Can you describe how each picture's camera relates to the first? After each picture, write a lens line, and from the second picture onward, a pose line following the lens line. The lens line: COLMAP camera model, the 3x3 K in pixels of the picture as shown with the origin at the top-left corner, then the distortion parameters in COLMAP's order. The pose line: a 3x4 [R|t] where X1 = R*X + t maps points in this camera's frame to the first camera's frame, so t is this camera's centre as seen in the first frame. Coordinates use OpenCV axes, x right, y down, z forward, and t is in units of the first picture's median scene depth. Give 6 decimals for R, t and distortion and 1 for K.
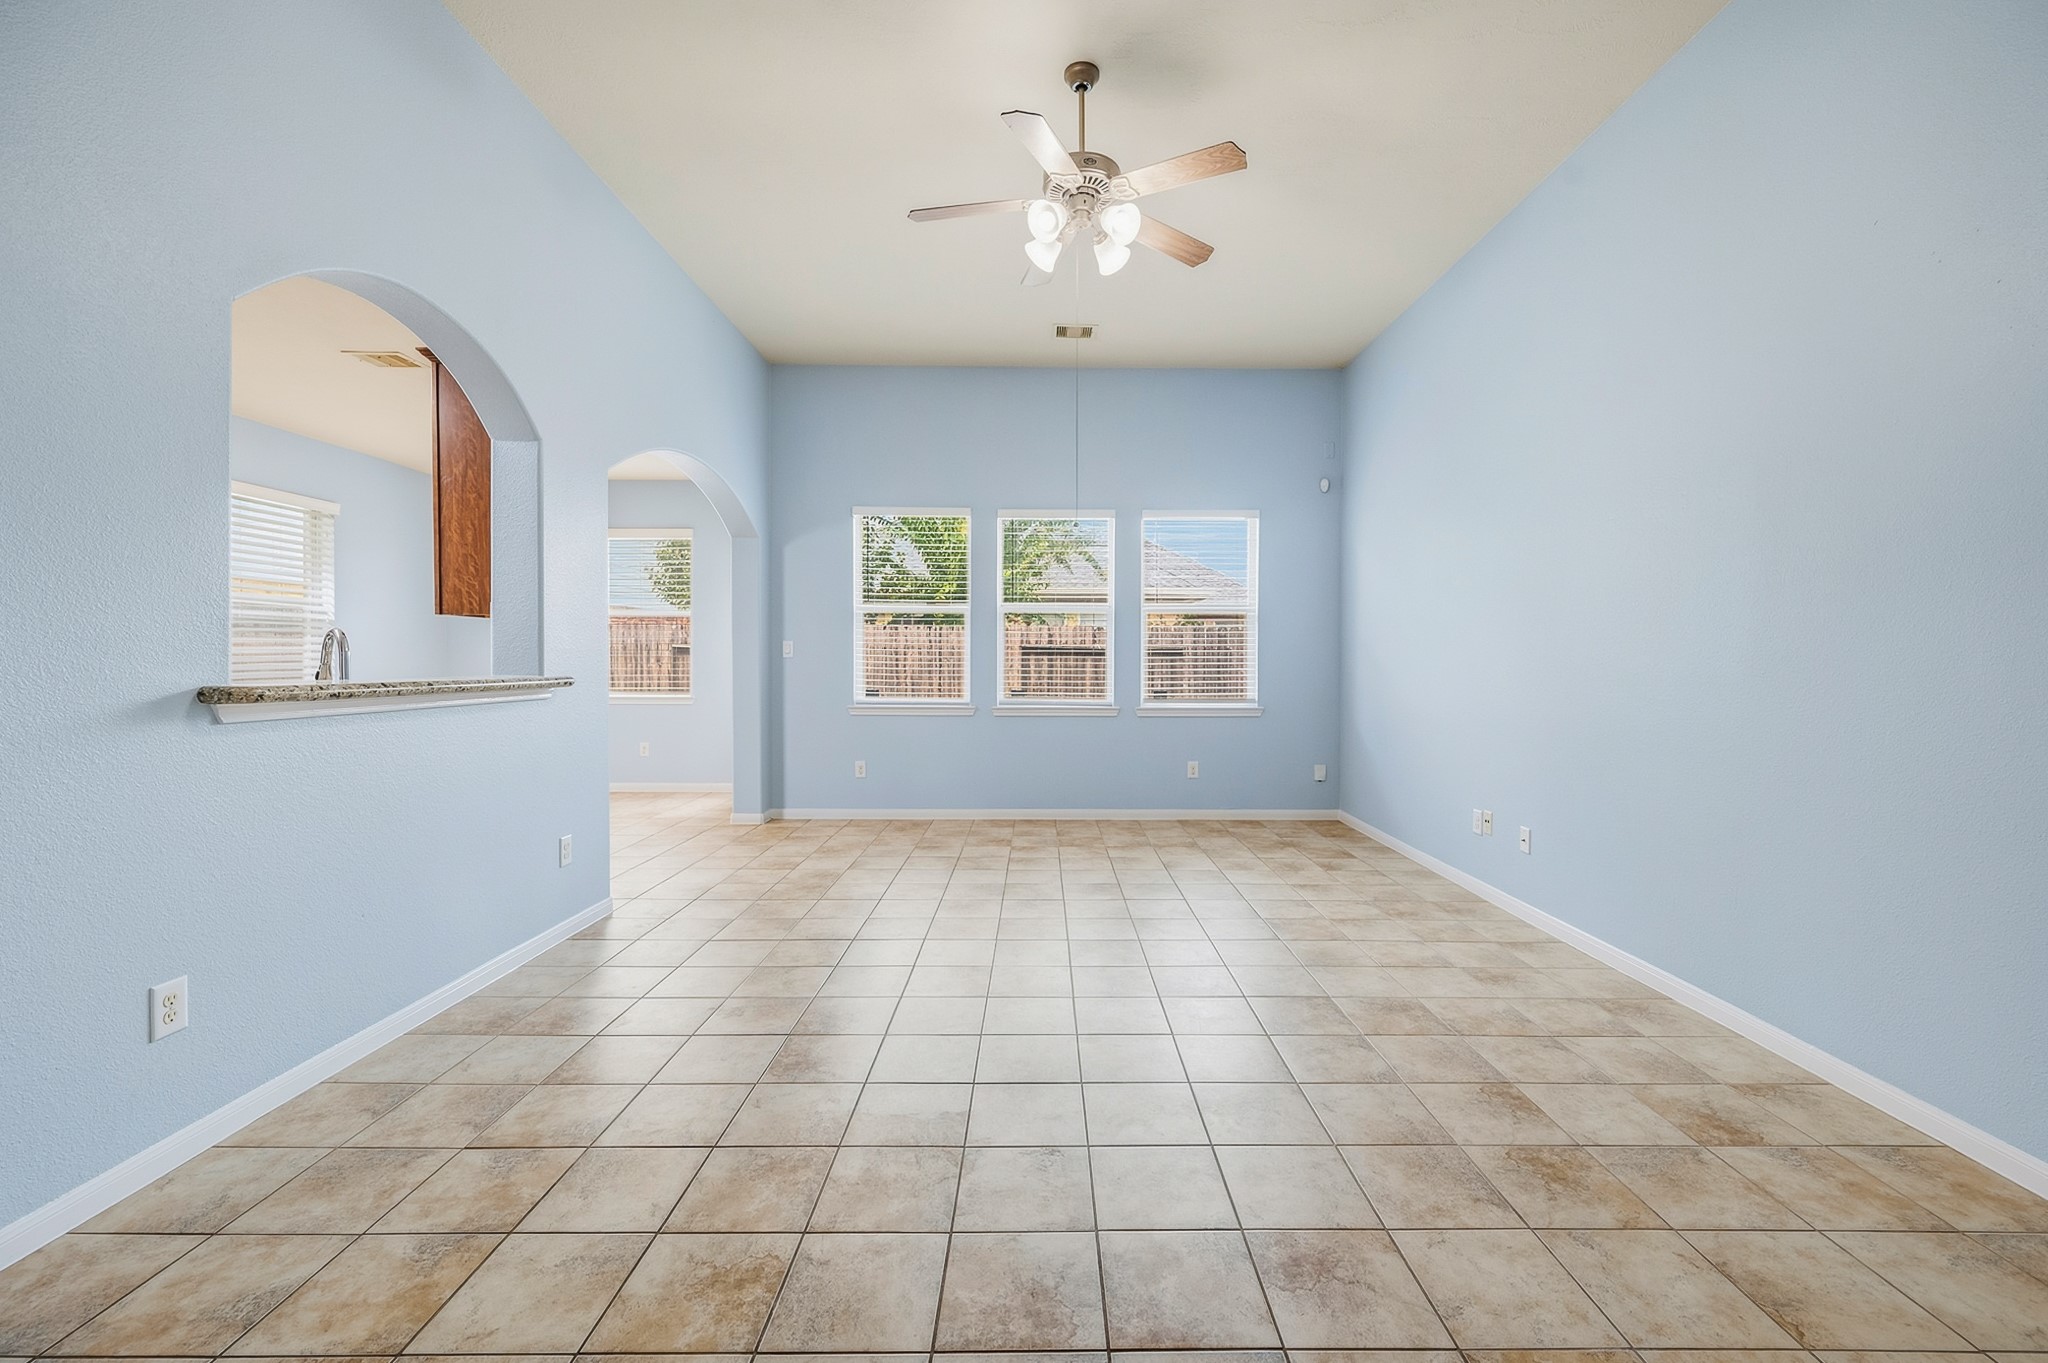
lens RADIAL K [[818.1, 0, 1036.6], [0, 818.1, 671.3], [0, 0, 1]] dist [0.003357, -0.001925]
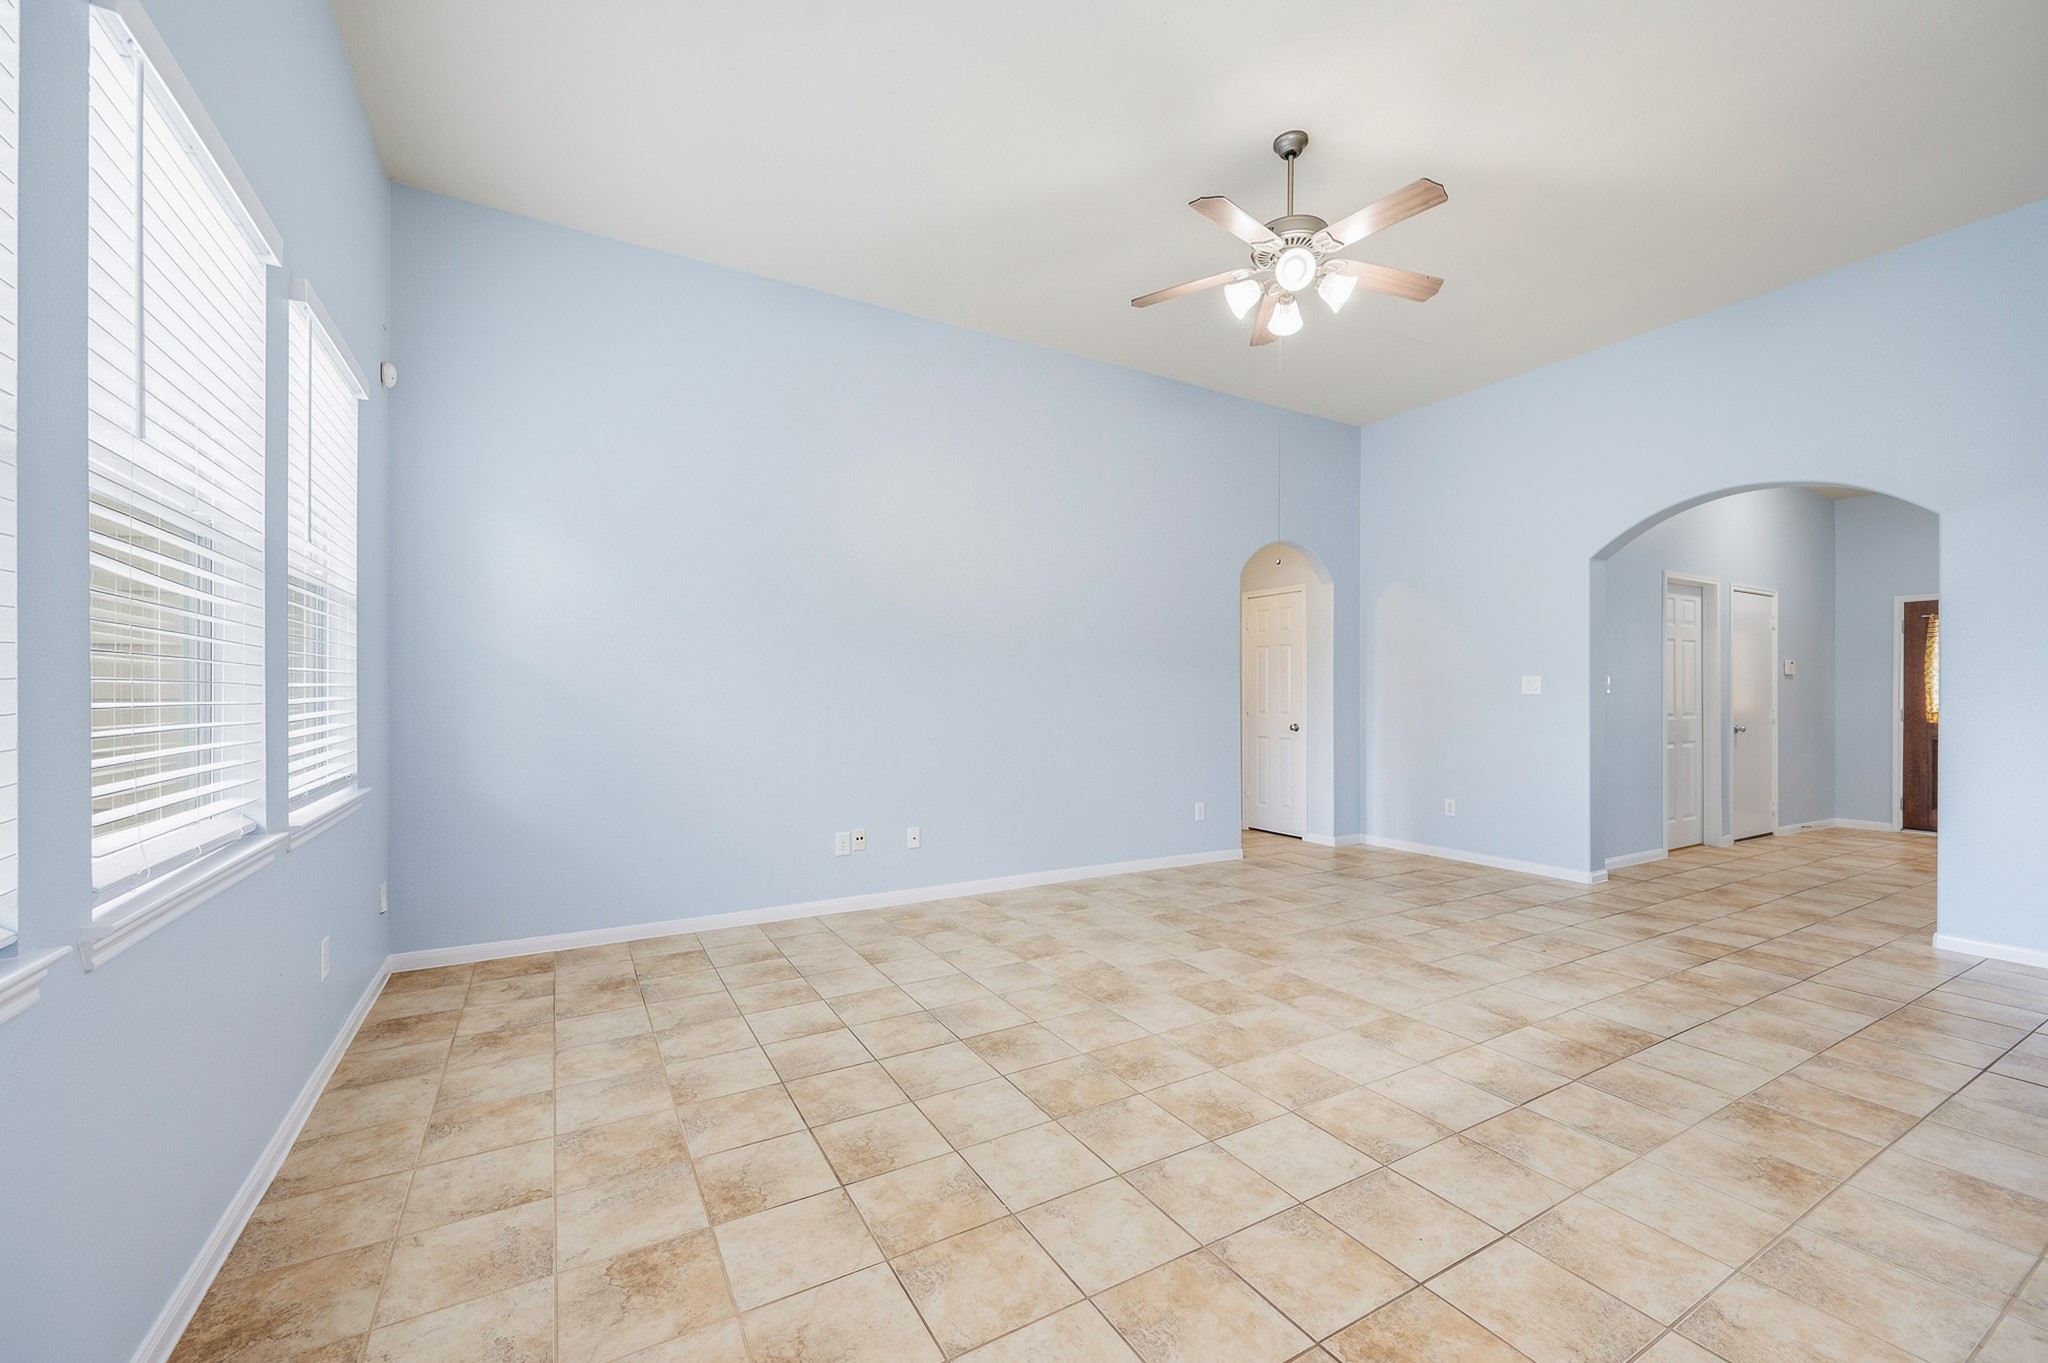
lens RADIAL K [[818.1, 0, 1025.5], [0, 818.1, 690.0], [0, 0, 1]] dist [0.003357, -0.001925]
pose [[-0.504464, -0.001302, 0.863431, -0.607541], [0.002603, 0.999992, 0.003028, -0.021105], [-0.863429, 0.003775, -0.504457, 1.627815]]
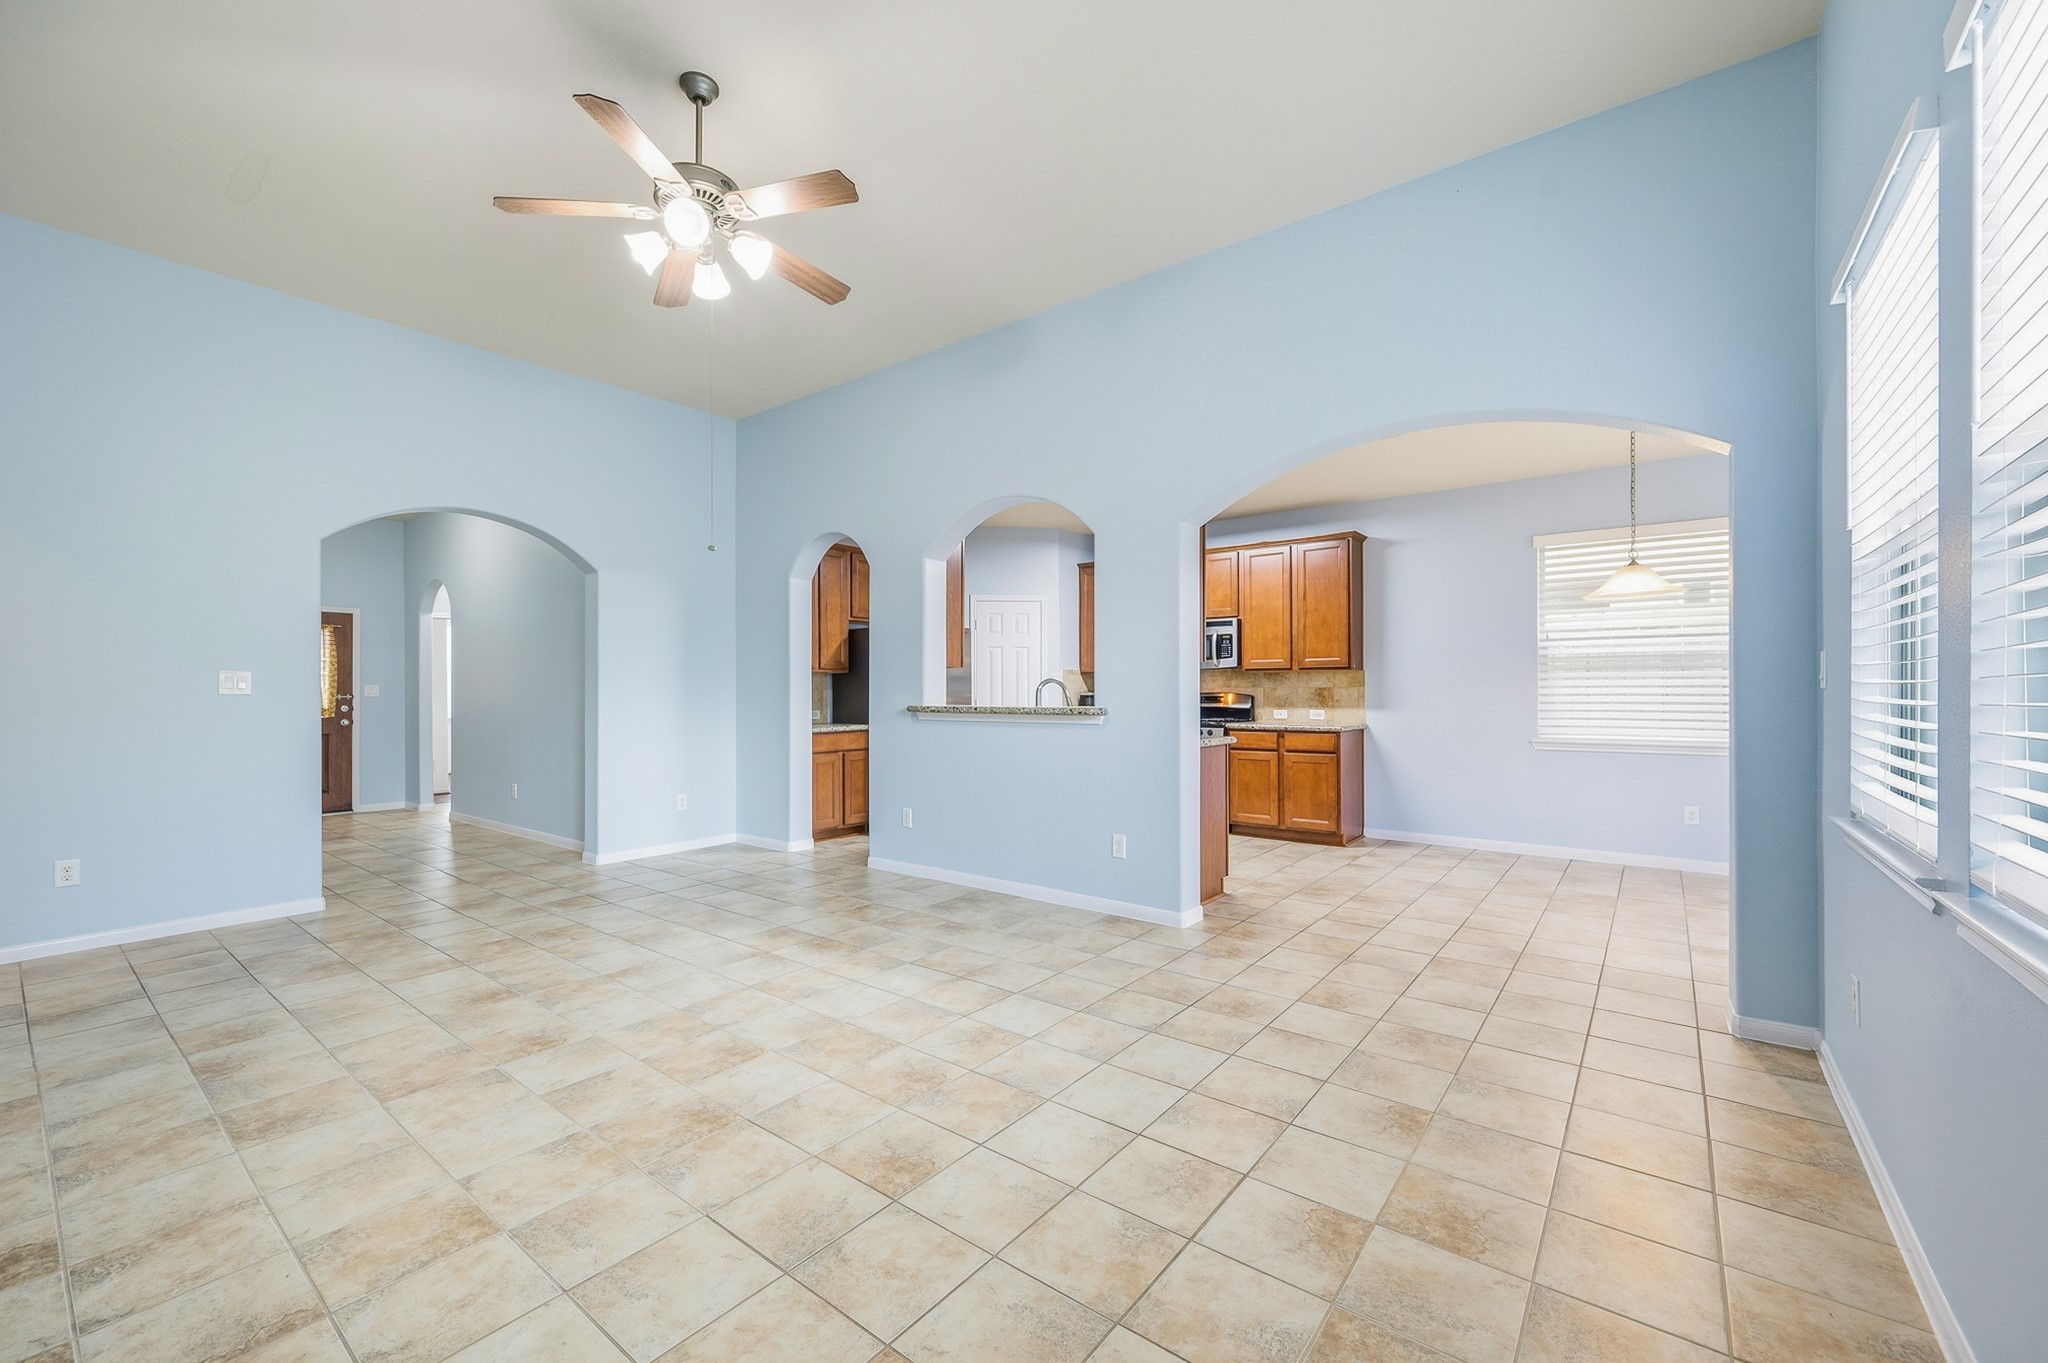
lens RADIAL K [[818.1, 0, 1032.4], [0, 818.1, 685.9], [0, 0, 1]] dist [0.003357, -0.001925]
pose [[-0.605442, -0.011132, -0.795812, 0.517914], [-0.006560, 0.999938, -0.008997, -0.014123], [0.795863, -0.000227, -0.605477, 1.682252]]
